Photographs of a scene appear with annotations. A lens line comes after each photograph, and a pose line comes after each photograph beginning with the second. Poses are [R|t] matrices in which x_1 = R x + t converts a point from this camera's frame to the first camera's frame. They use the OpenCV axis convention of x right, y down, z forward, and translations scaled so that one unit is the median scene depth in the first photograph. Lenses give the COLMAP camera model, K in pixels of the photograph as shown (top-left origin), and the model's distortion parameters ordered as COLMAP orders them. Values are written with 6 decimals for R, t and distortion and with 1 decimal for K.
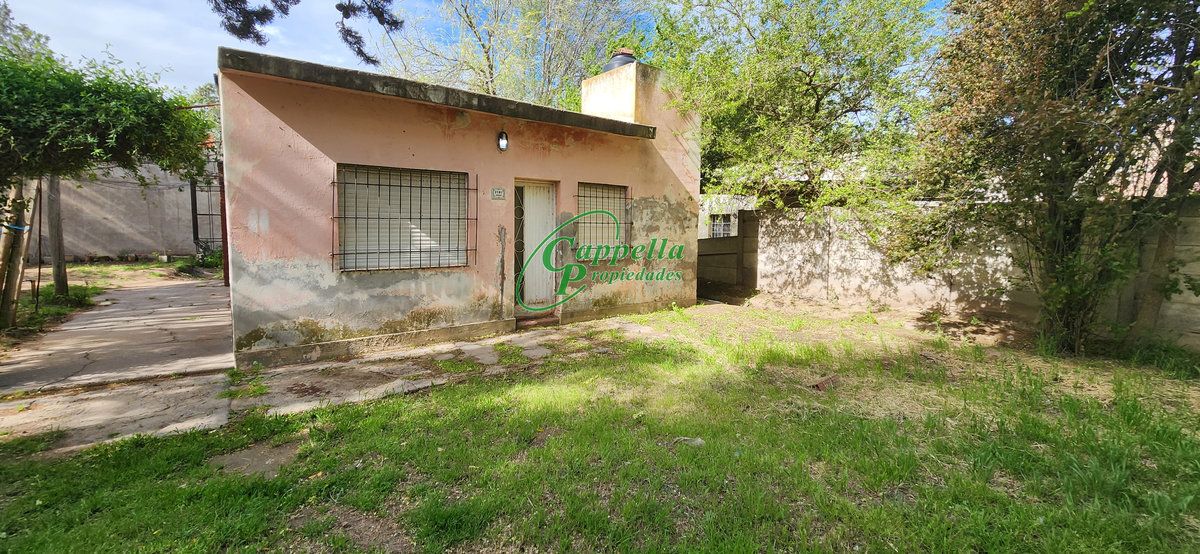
lens RADIAL K [[488.4, 0, 593.5], [0, 488.4, 264.4], [0, 0, 1]] dist [0.008408, -0.005768]
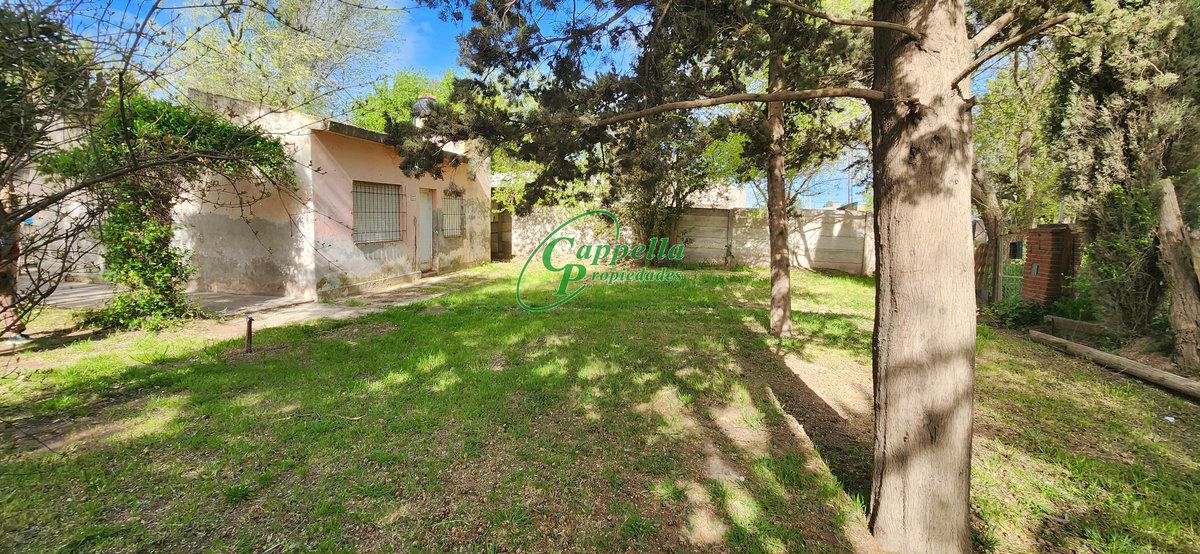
lens RADIAL K [[488.4, 0, 593.5], [0, 488.4, 264.4], [0, 0, 1]] dist [0.008408, -0.005768]
pose [[0.771529, -0.059187, 0.633435, -0.707743], [0.039853, 0.998204, 0.044729, 0.031867], [-0.634945, -0.009265, 0.772502, -0.623471]]
